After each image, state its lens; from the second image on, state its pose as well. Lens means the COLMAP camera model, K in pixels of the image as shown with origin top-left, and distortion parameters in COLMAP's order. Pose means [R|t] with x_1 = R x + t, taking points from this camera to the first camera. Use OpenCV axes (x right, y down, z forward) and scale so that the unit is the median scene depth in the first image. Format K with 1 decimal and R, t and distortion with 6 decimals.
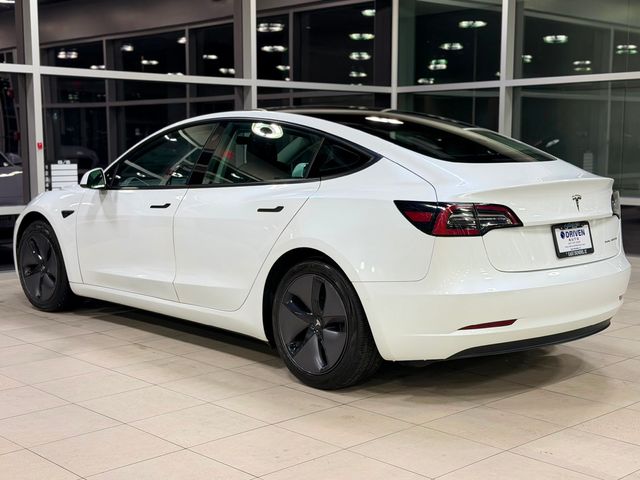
lens RADIAL K [[900.7, 0, 319.0], [0, 900.7, 238.2], [0, 0, 1]] dist [0.068451, 0.000000]
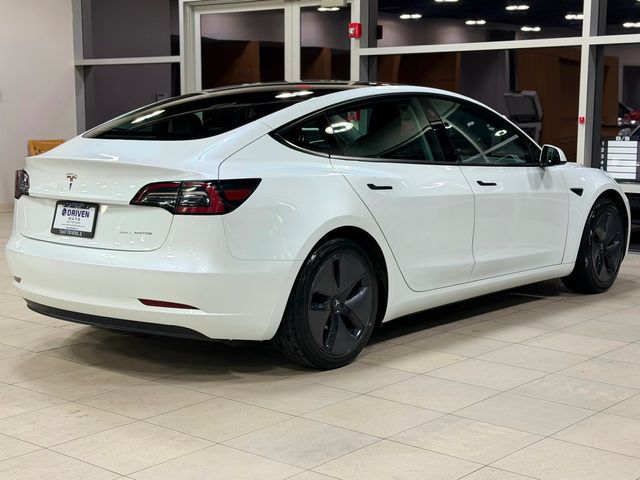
lens RADIAL K [[1044.3, 0, 320.5], [0, 1044.3, 242.3], [0, 0, 1]] dist [0.171777, 0.000000]
pose [[0.159843, 0.132828, -0.978165, 1.397262], [-0.117440, 0.986427, 0.114759, -0.131644], [0.980132, 0.096533, 0.173272, 1.031733]]
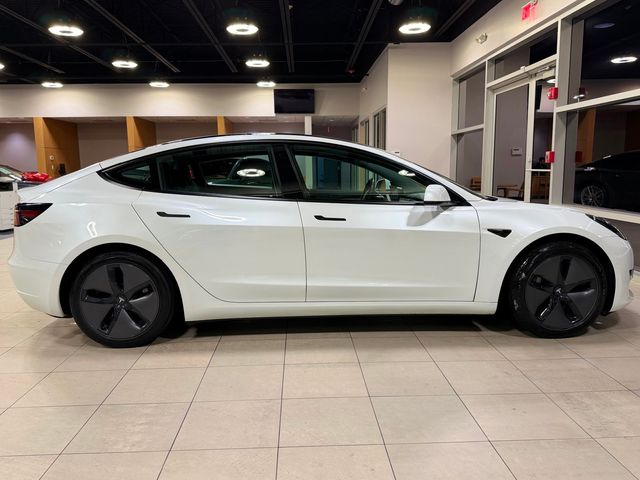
lens RADIAL K [[517.7, 0, 323.0], [0, 517.7, 242.0], [0, 0, 1]] dist [0.071190, -0.032357]
pose [[-0.623116, 0.130374, -0.771187, 0.691257], [-0.072403, 0.972160, 0.222851, -0.209760], [0.778771, 0.194698, -0.596329, 1.914248]]
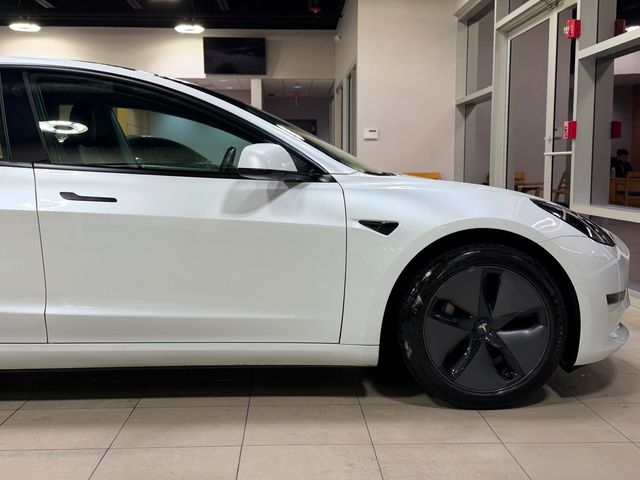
lens RADIAL K [[779.6, 0, 322.2], [0, 779.6, 235.0], [0, 0, 1]] dist [0.121280, 0.000000]
pose [[-0.627698, 0.078546, -0.774485, 0.495341], [-0.083335, 0.982399, 0.167173, -0.173476], [0.773984, 0.169476, -0.610104, 2.033082]]
